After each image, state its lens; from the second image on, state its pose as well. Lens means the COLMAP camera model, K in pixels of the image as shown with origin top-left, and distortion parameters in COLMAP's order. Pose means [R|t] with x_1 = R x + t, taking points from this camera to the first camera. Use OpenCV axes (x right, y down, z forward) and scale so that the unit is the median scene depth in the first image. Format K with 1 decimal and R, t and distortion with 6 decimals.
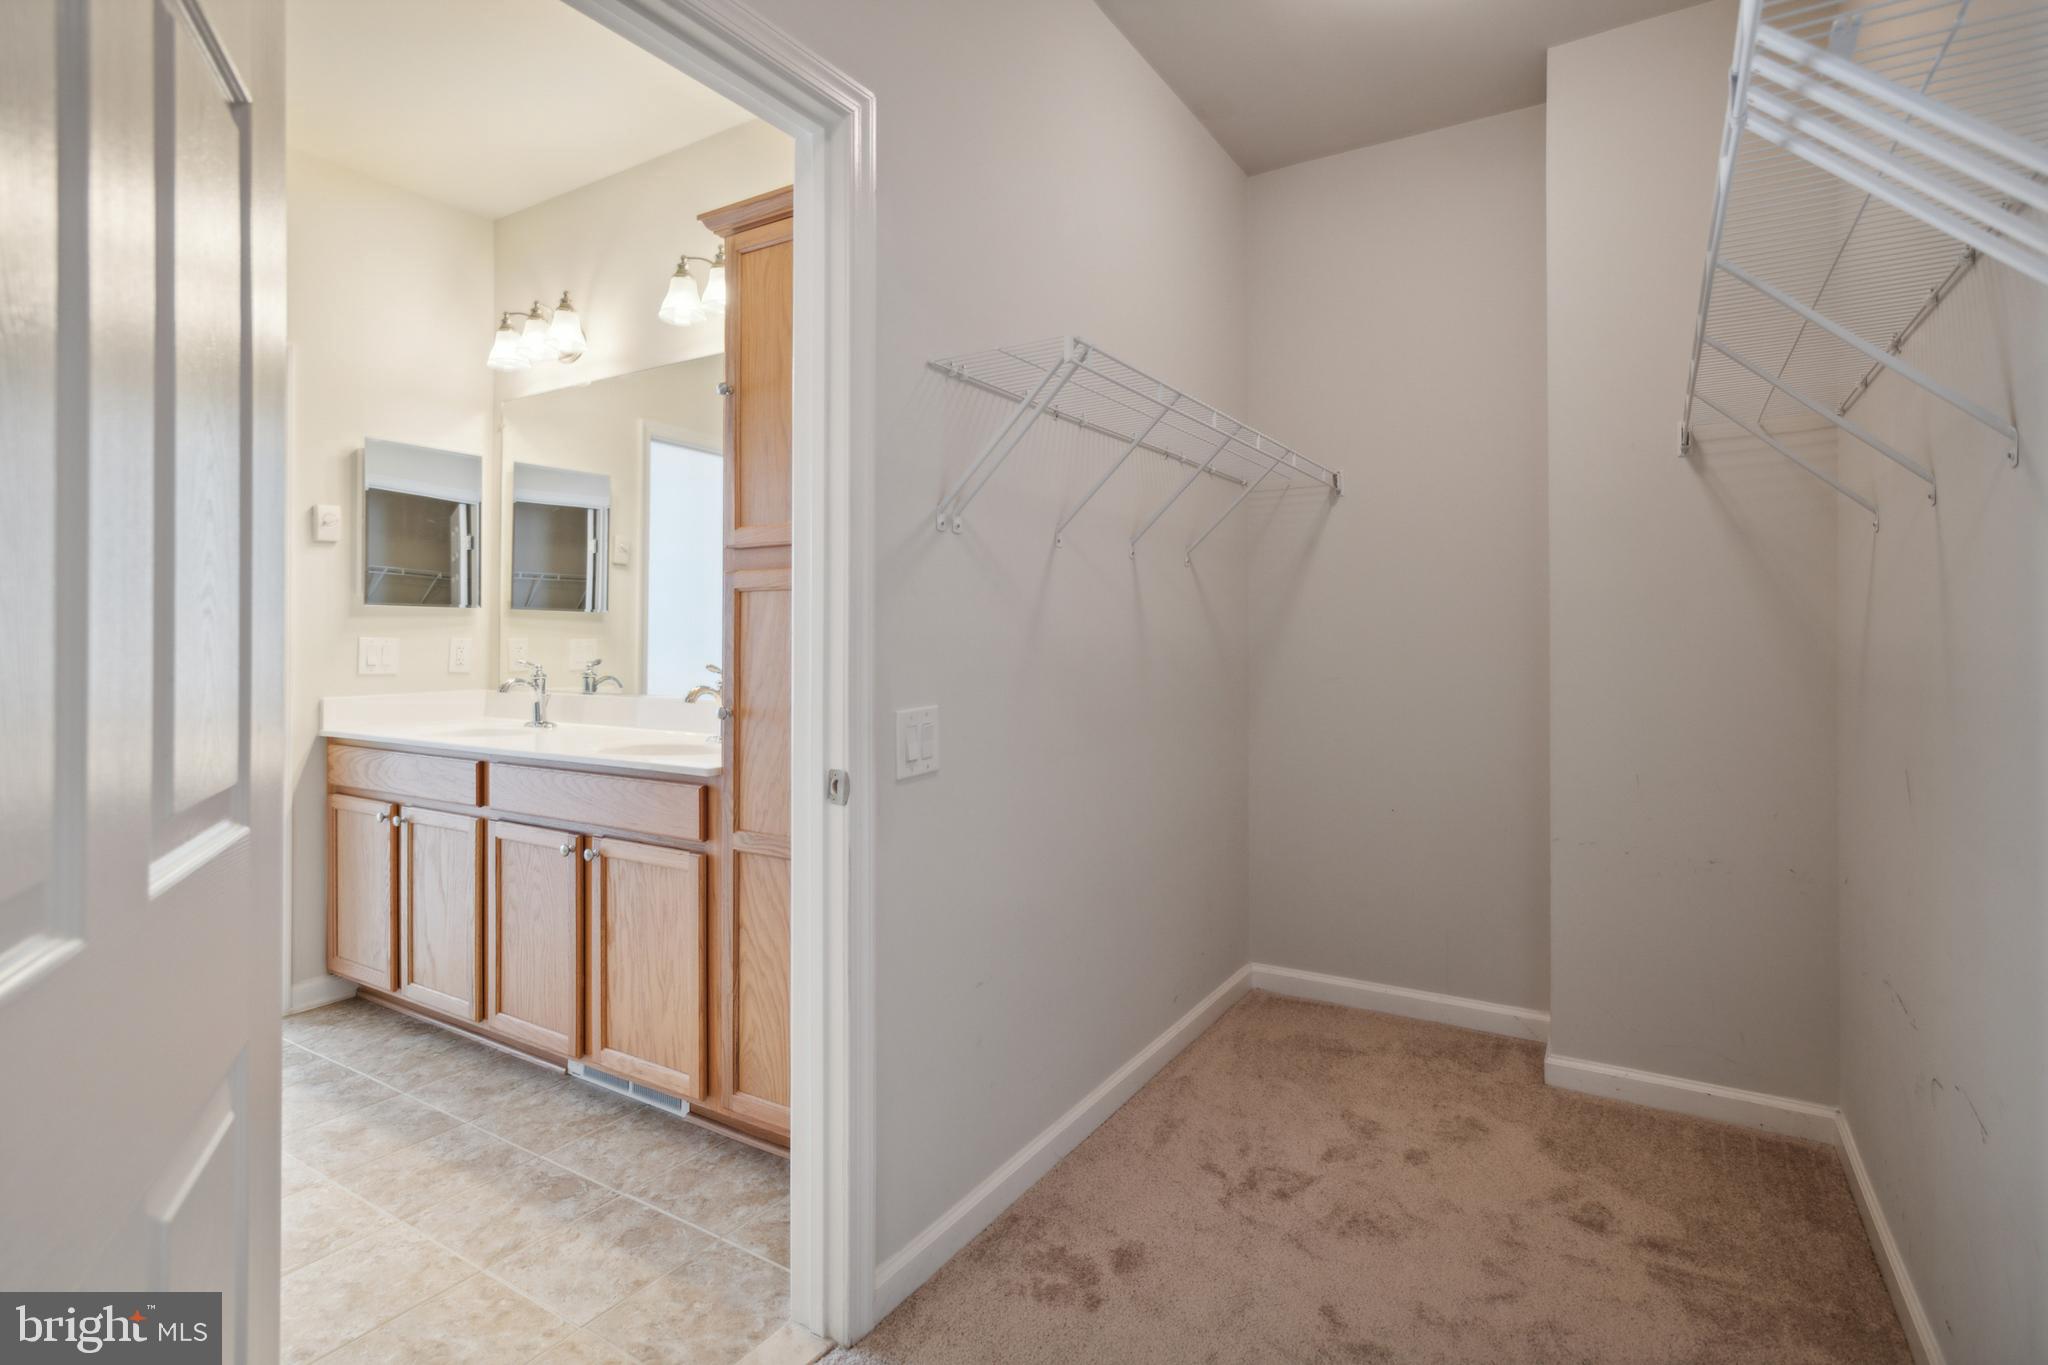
lens RADIAL K [[993.9, 0, 1014.9], [0, 993.9, 614.3], [0, 0, 1]] dist [-0.010347, 0.008340]
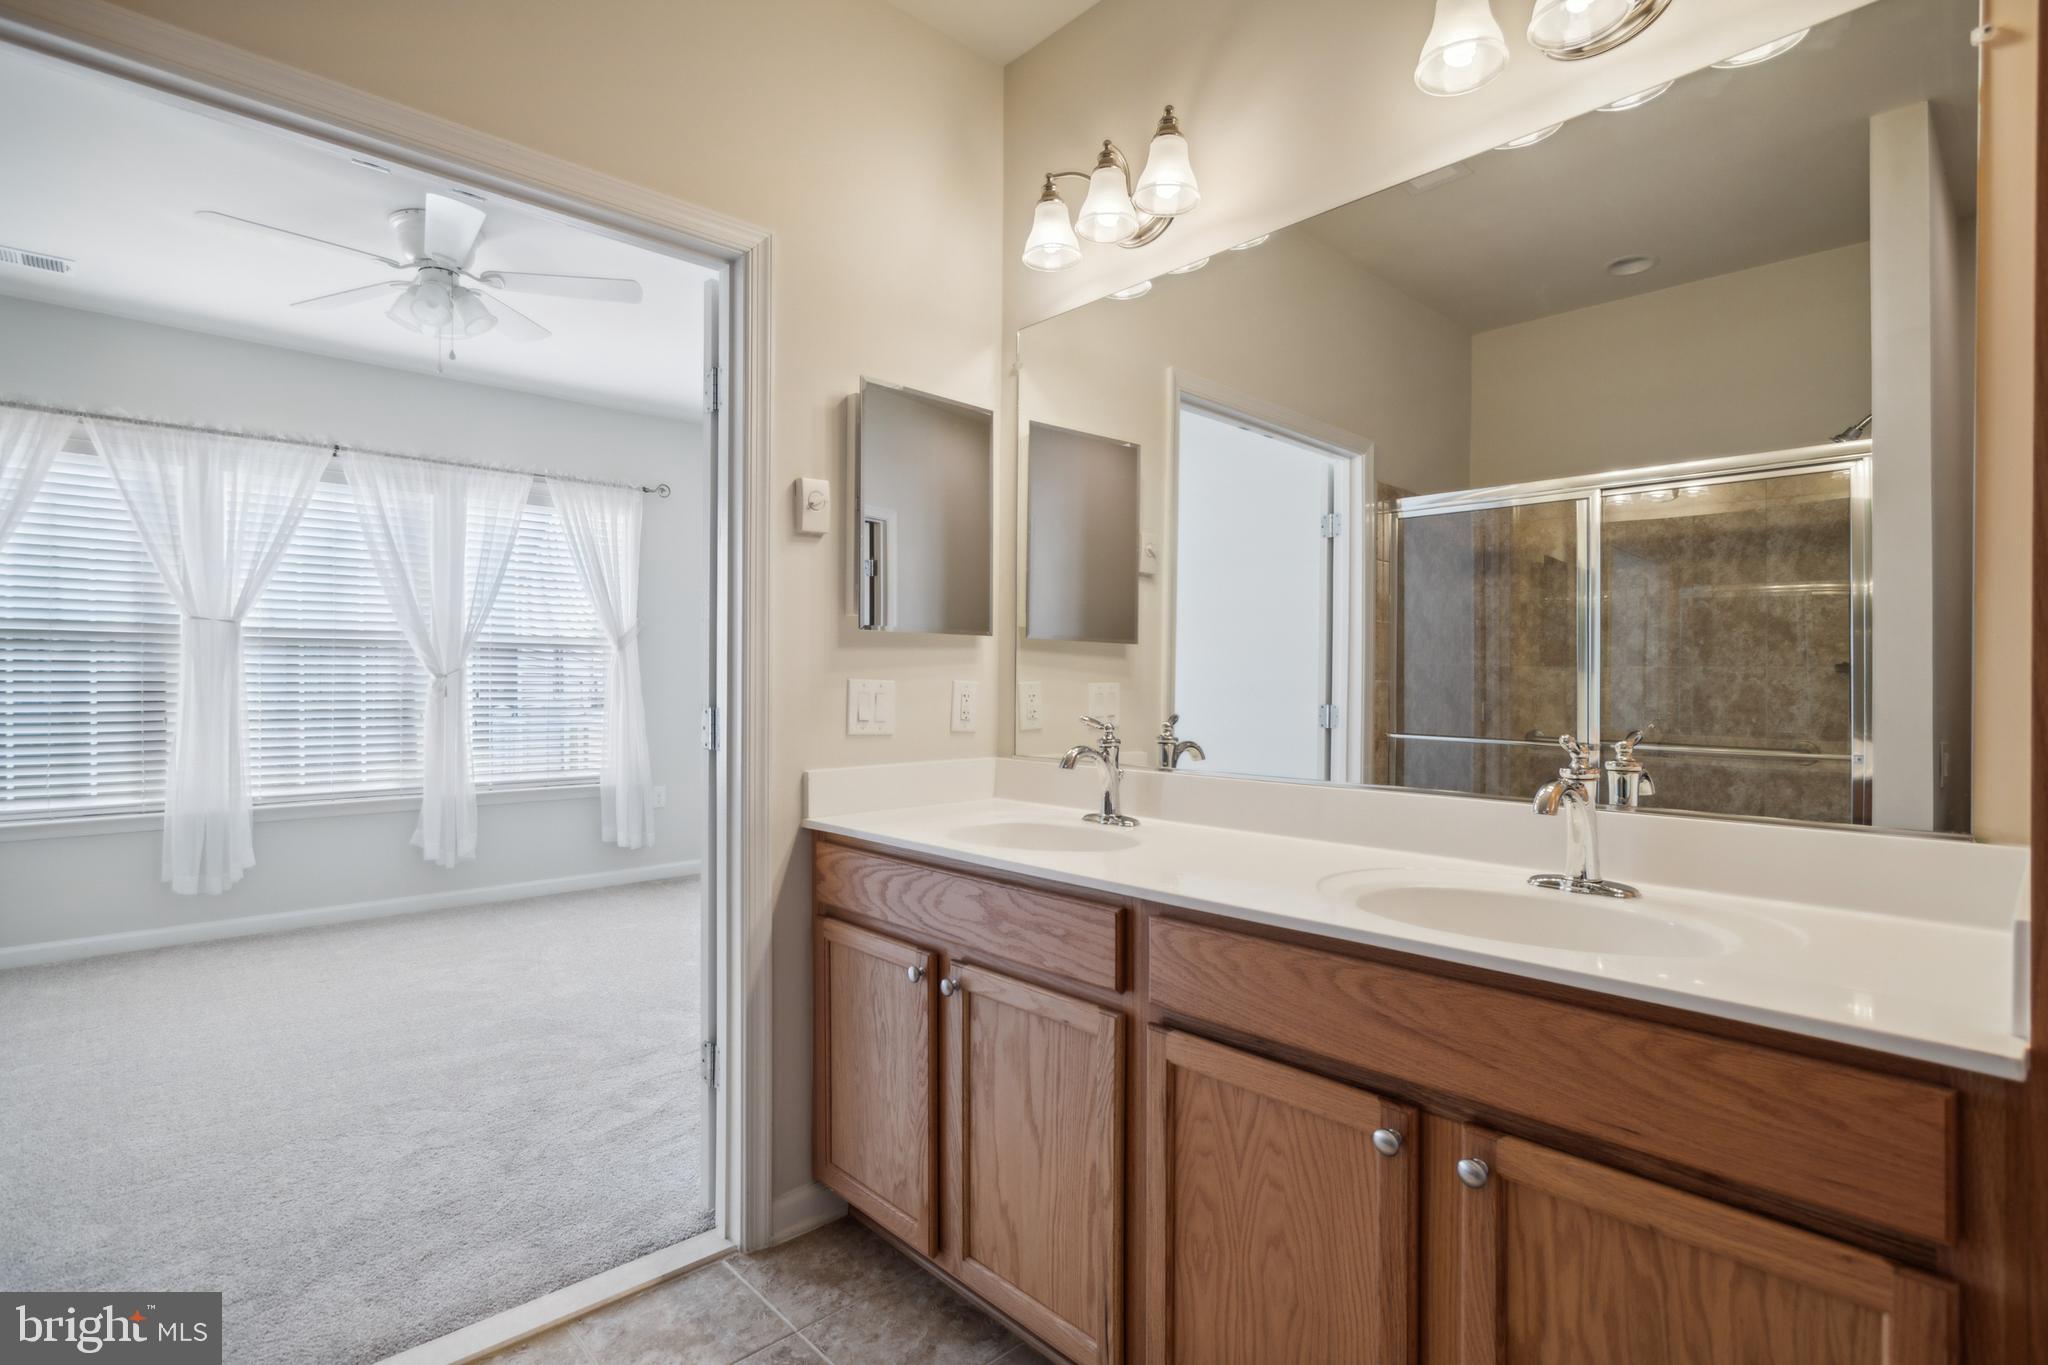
lens RADIAL K [[993.9, 0, 1032.0], [0, 993.9, 667.1], [0, 0, 1]] dist [-0.010347, 0.008340]
pose [[0.964748, -0.000922, -0.263174, -0.383227], [0.002878, 0.999971, 0.007046, 0.011090], [0.263160, -0.007555, 0.964723, 0.403620]]
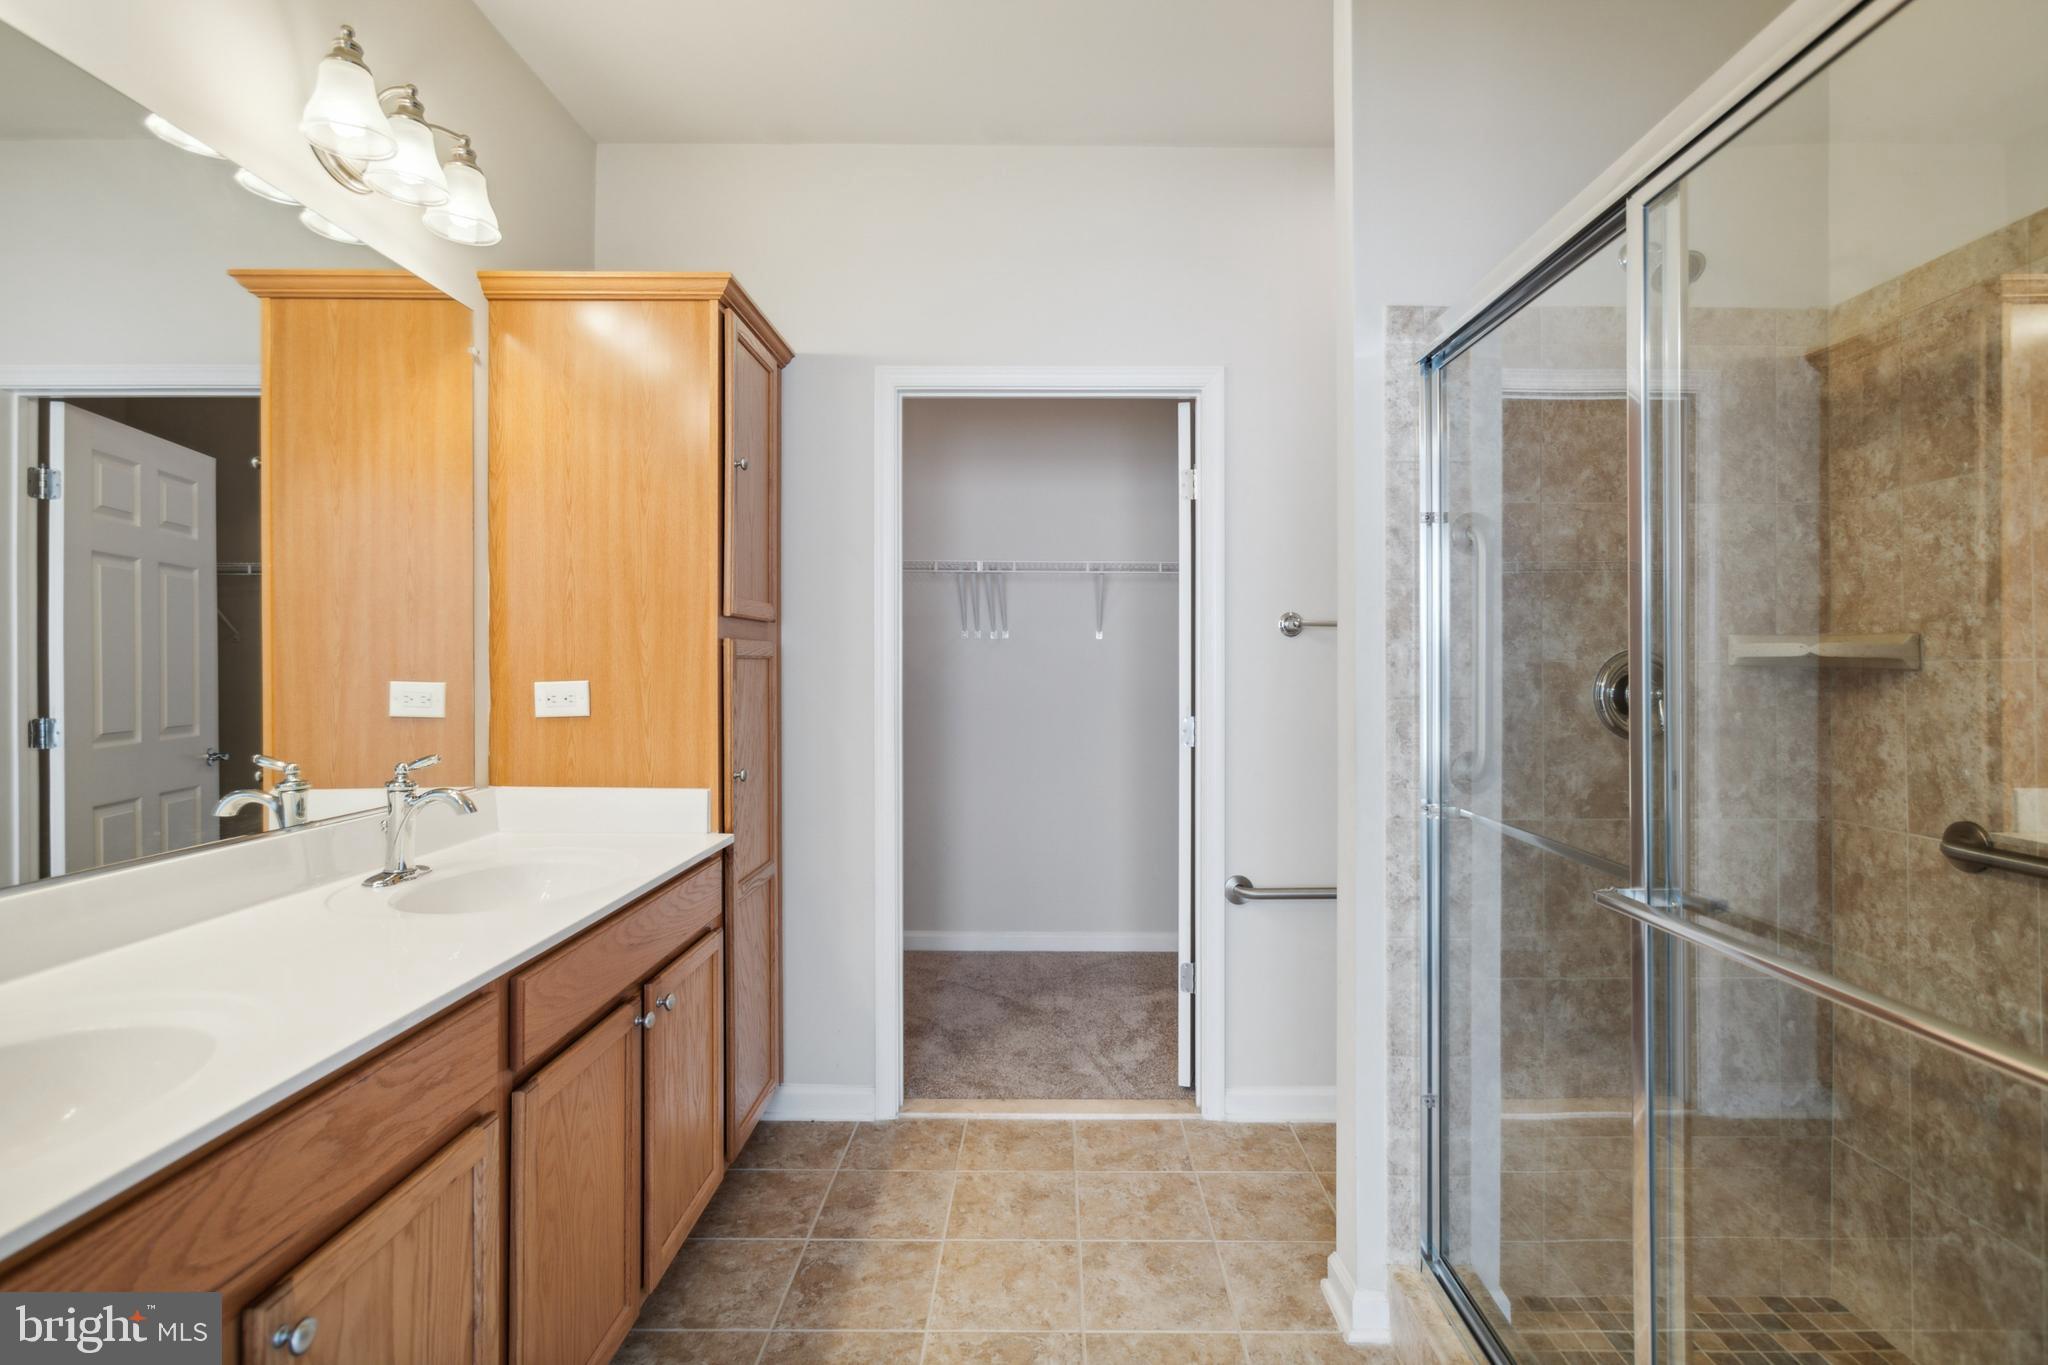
lens RADIAL K [[993.9, 0, 1037.9], [0, 993.9, 677.9], [0, 0, 1]] dist [-0.010347, 0.008340]
pose [[-0.515883, -0.004508, 0.856647, -0.930364], [-0.006249, 0.999979, 0.001500, -0.003906], [-0.856636, -0.004579, -0.515900, 0.881177]]
